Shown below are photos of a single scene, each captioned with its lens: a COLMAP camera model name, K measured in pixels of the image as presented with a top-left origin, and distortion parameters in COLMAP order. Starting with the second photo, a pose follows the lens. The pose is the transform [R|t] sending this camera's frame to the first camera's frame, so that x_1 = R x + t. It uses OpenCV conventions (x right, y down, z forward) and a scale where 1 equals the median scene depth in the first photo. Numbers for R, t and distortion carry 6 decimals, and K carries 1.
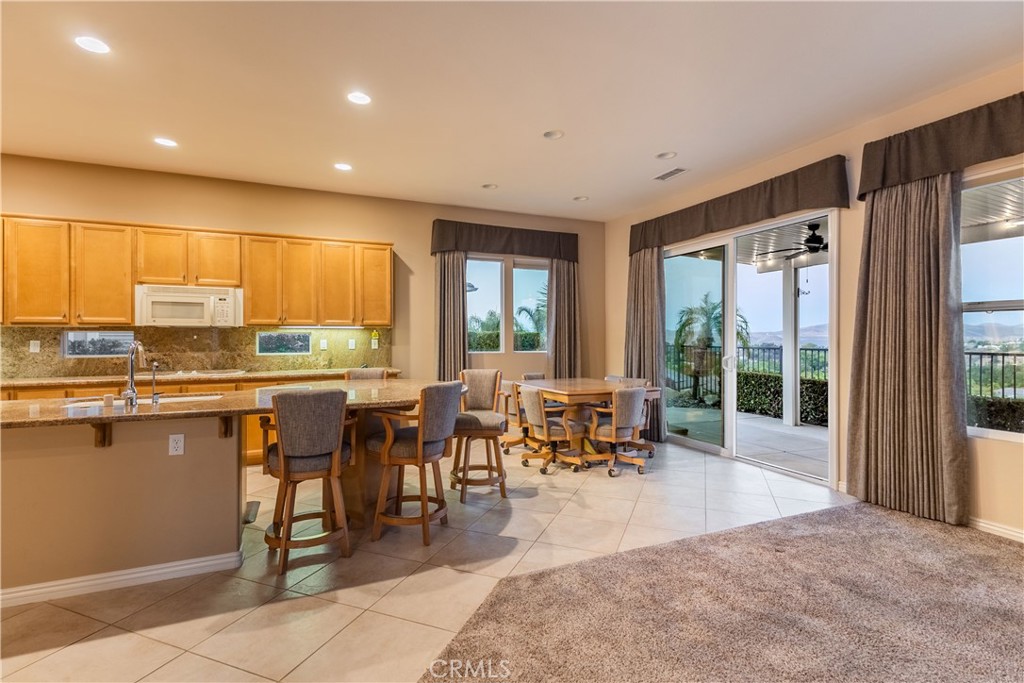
lens RADIAL K [[480.2, 0, 515.4], [0, 480.2, 337.0], [0, 0, 1]] dist [0.014051, -0.000614]
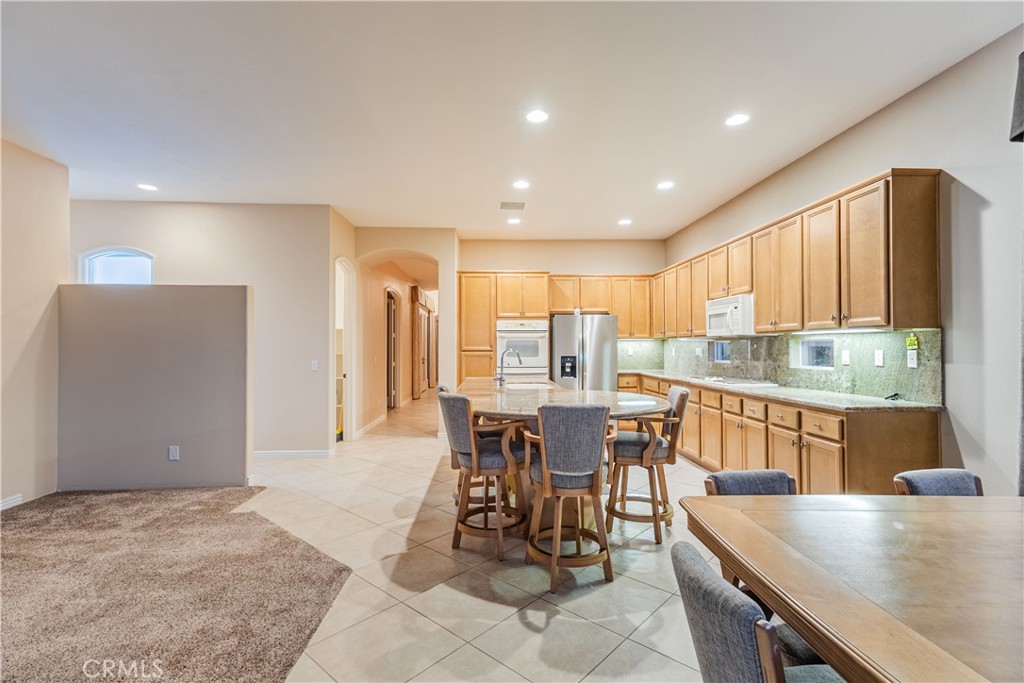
lens RADIAL K [[480.2, 0, 513.3], [0, 480.2, 342.4], [0, 0, 1]] dist [0.014051, -0.000614]
pose [[-0.351732, -0.008387, -0.936063, 0.477994], [-0.001922, 0.999964, -0.008237, 0.001765], [0.936099, -0.001098, -0.351735, 0.957856]]
